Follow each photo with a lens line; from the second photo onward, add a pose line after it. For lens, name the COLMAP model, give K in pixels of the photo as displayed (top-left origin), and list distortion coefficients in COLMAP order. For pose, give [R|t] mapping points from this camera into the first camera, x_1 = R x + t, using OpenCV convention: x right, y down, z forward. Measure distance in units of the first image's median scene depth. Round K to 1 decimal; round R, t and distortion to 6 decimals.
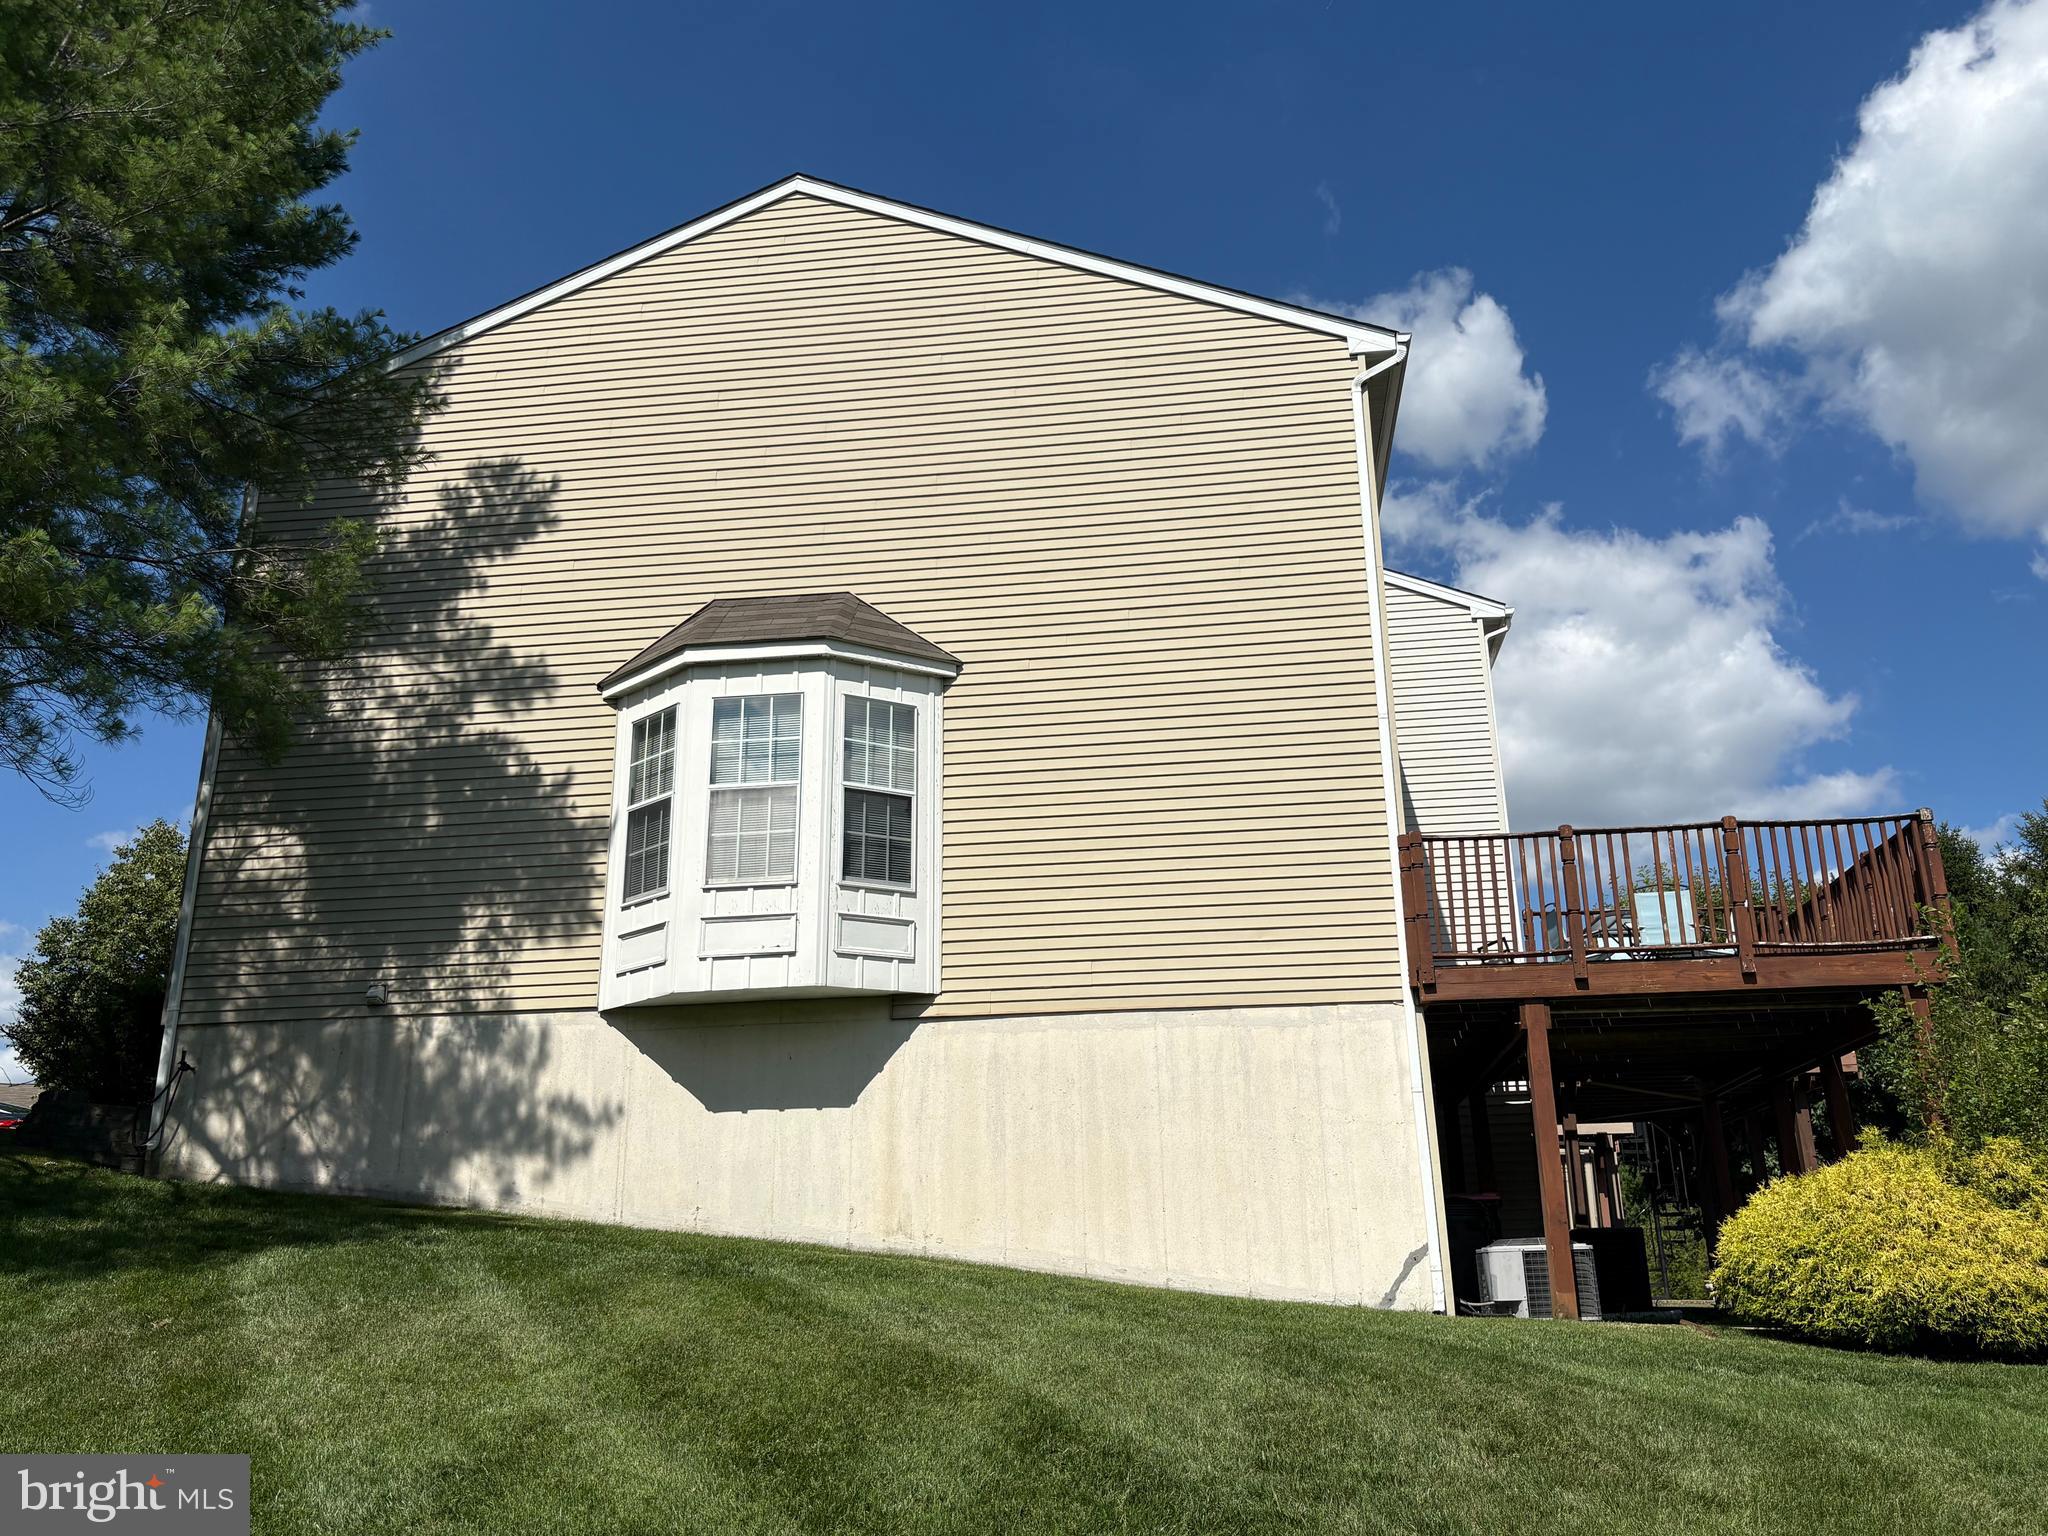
lens RADIAL K [[1629.1, 0, 1024.8], [0, 1629.1, 769.8], [0, 0, 1]] dist [0.004424, -0.000041]
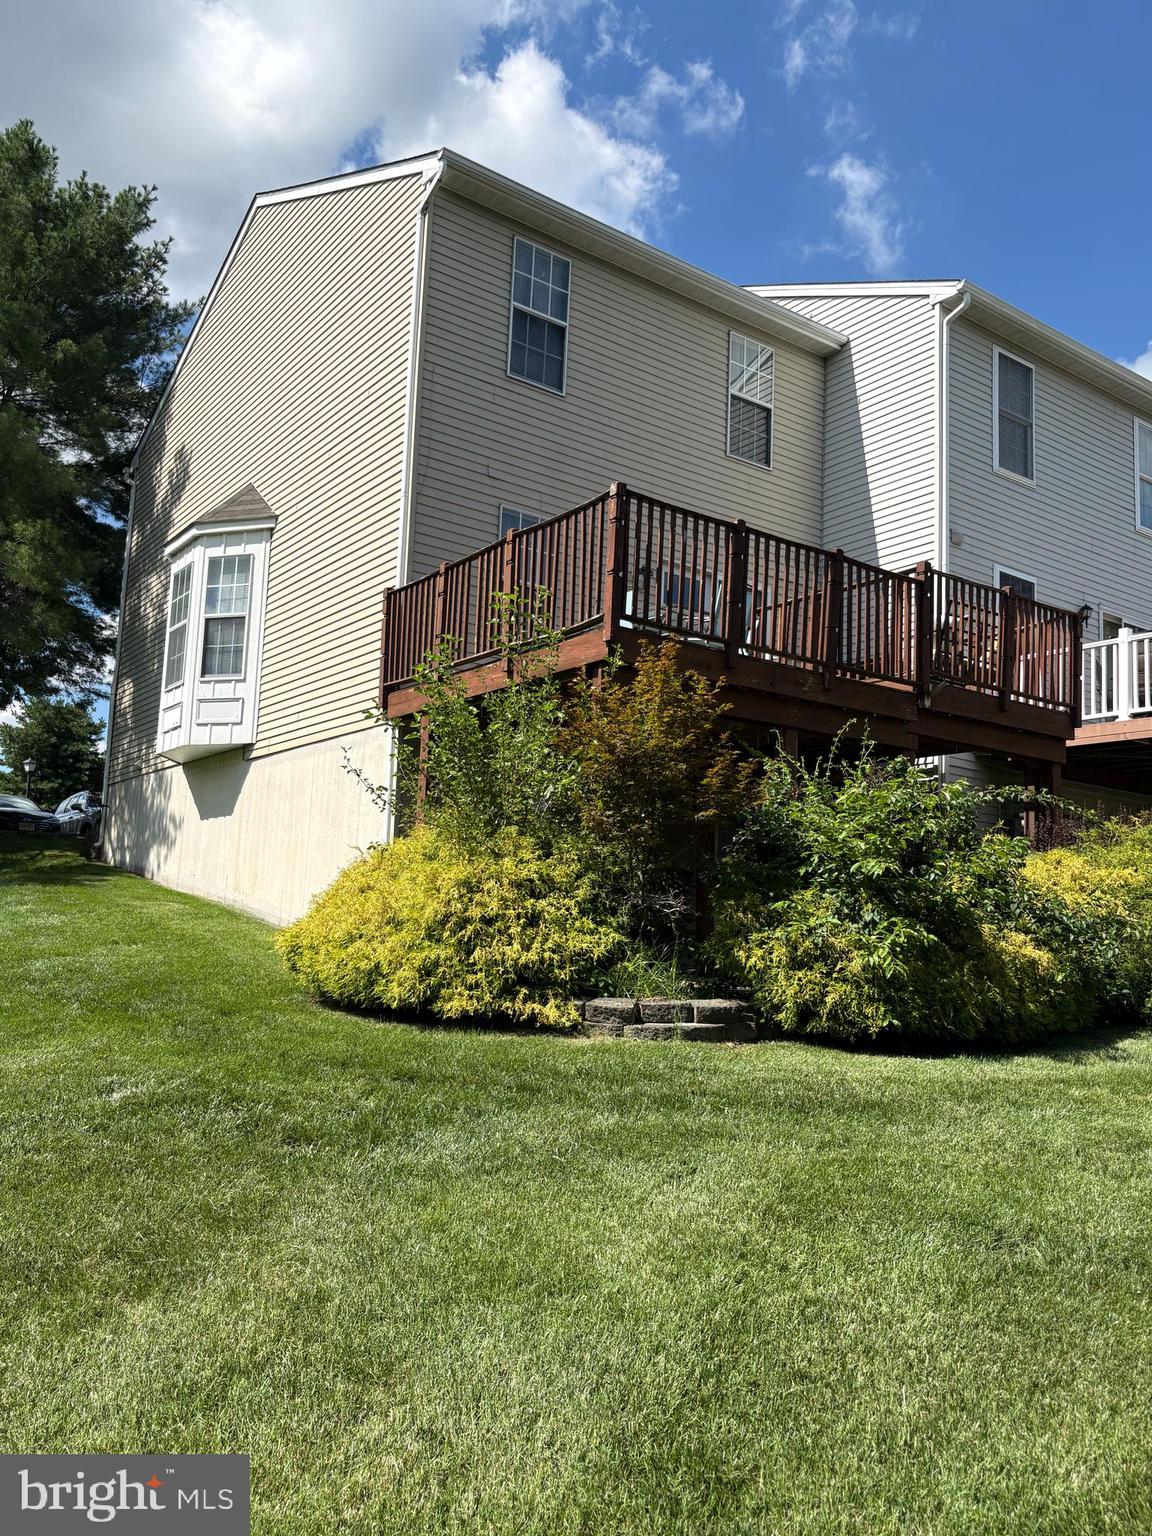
lens RADIAL K [[1221.8, 0, 576.1], [0, 1221.8, 772.4], [0, 0, 1]] dist [0.004424, -0.000041]
pose [[0.679248, -0.057450, -0.731657, 0.987078], [0.192073, 0.976100, 0.101671, 0.104817], [0.708329, -0.209591, 0.674048, 0.426945]]
